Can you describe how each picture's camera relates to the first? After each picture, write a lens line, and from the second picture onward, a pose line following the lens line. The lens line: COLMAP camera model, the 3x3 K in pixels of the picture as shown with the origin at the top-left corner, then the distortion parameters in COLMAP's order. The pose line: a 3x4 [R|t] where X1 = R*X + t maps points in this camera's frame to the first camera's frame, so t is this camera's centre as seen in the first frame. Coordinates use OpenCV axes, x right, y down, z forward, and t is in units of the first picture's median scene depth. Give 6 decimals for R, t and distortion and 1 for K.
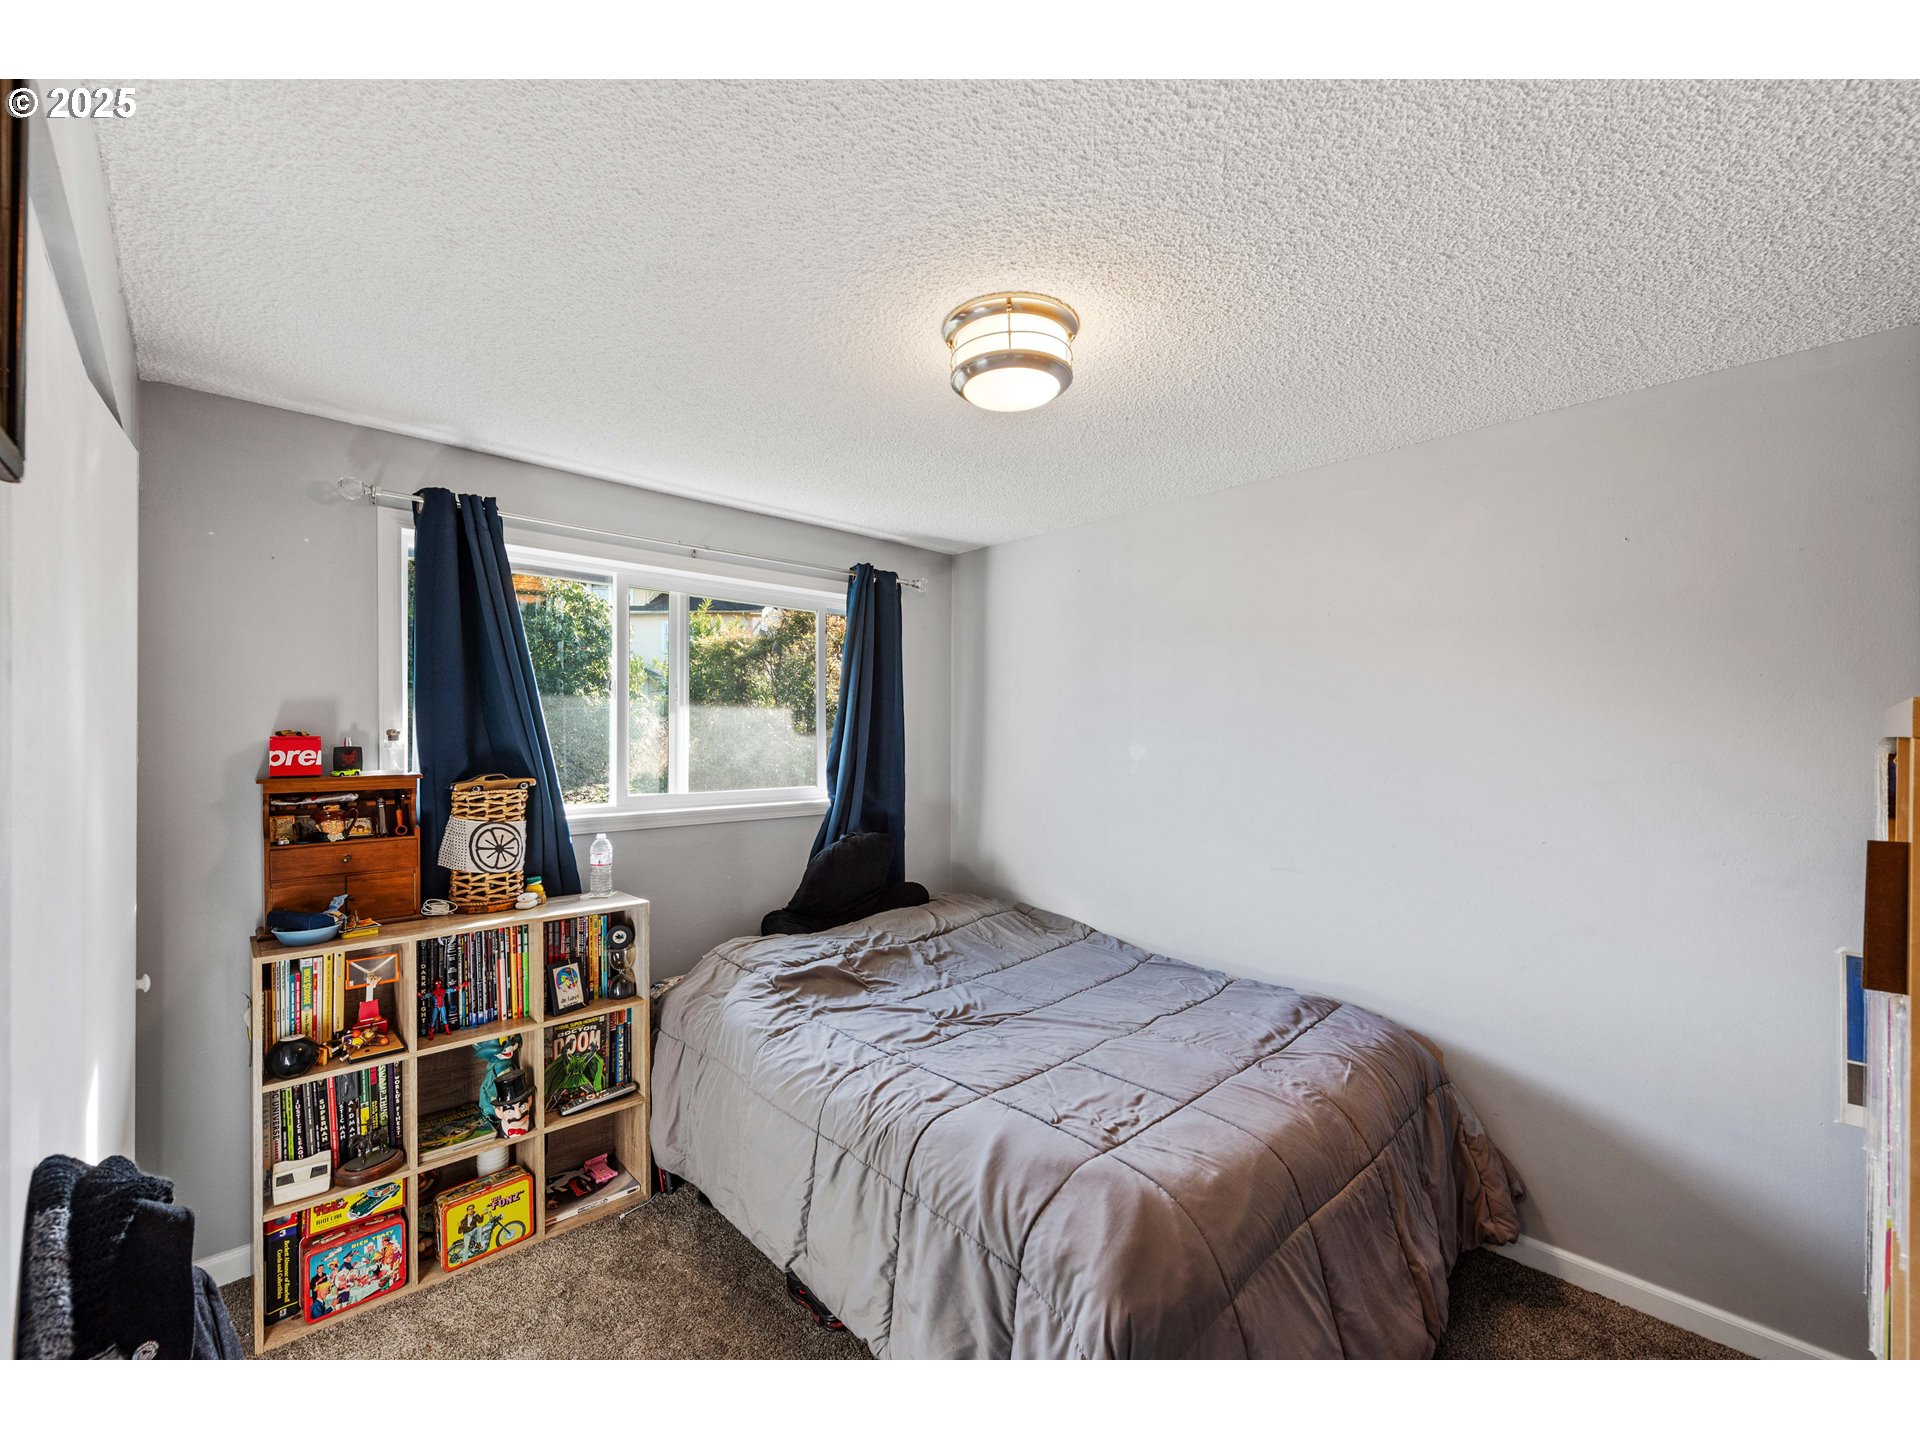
lens RADIAL K [[756.3, 0, 958.7], [0, 756.3, 740.9], [0, 0, 1]] dist [-0.001374, -0.000286]
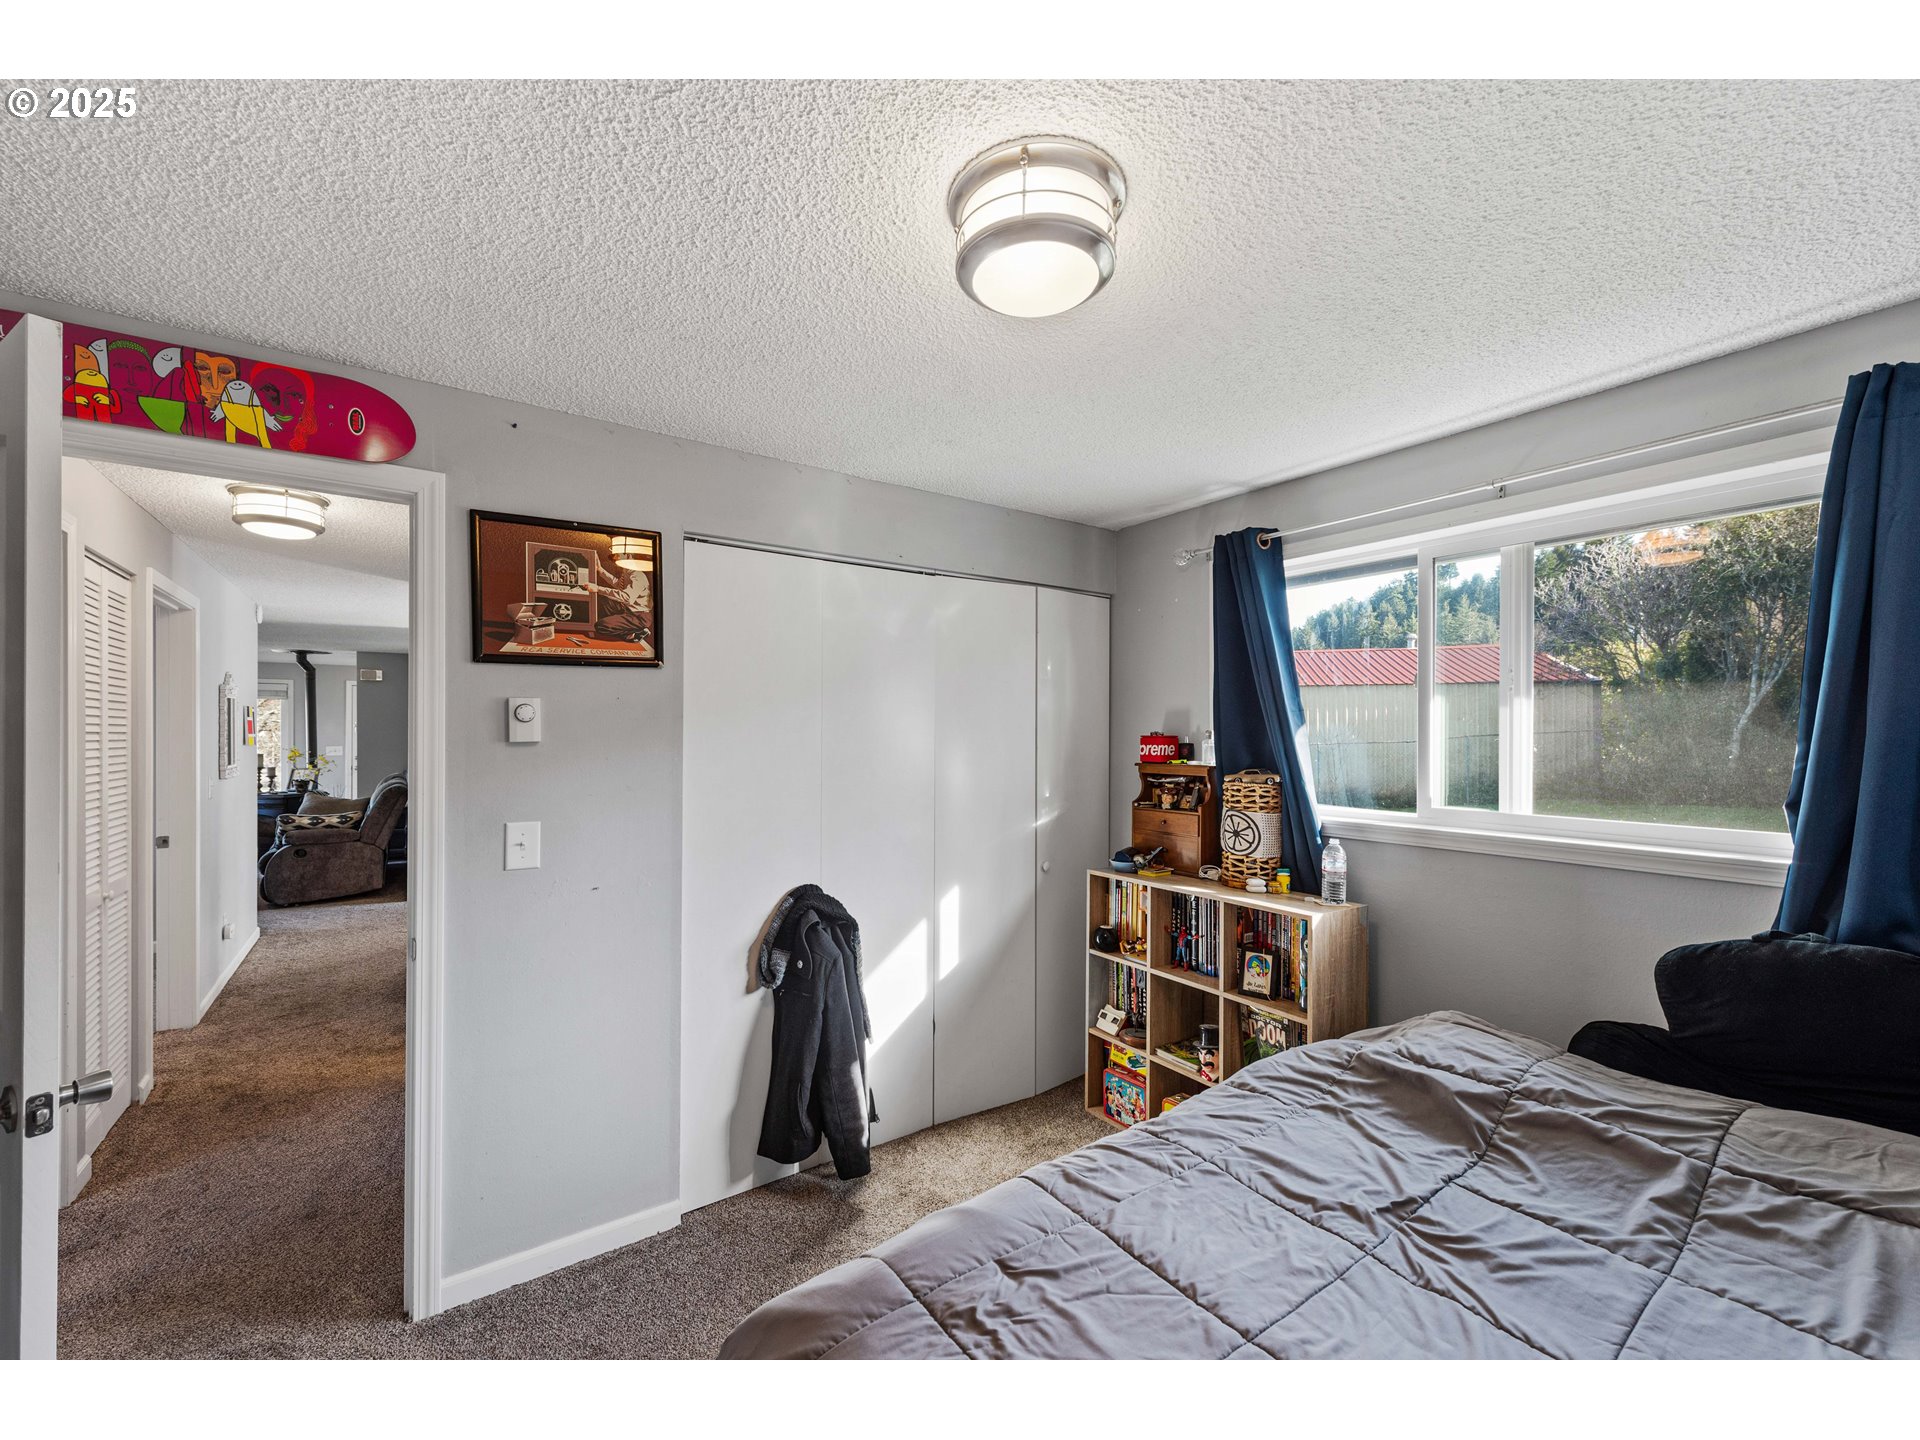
lens RADIAL K [[748.5, 0, 950.1], [0, 748.5, 730.8], [0, 0, 1]] dist [-0.000510, -0.000272]
pose [[-0.129155, -0.009118, -0.991583, 0.585200], [-0.010275, 0.999916, -0.007856, -0.000100], [0.991571, 0.009174, -0.129238, 0.721450]]
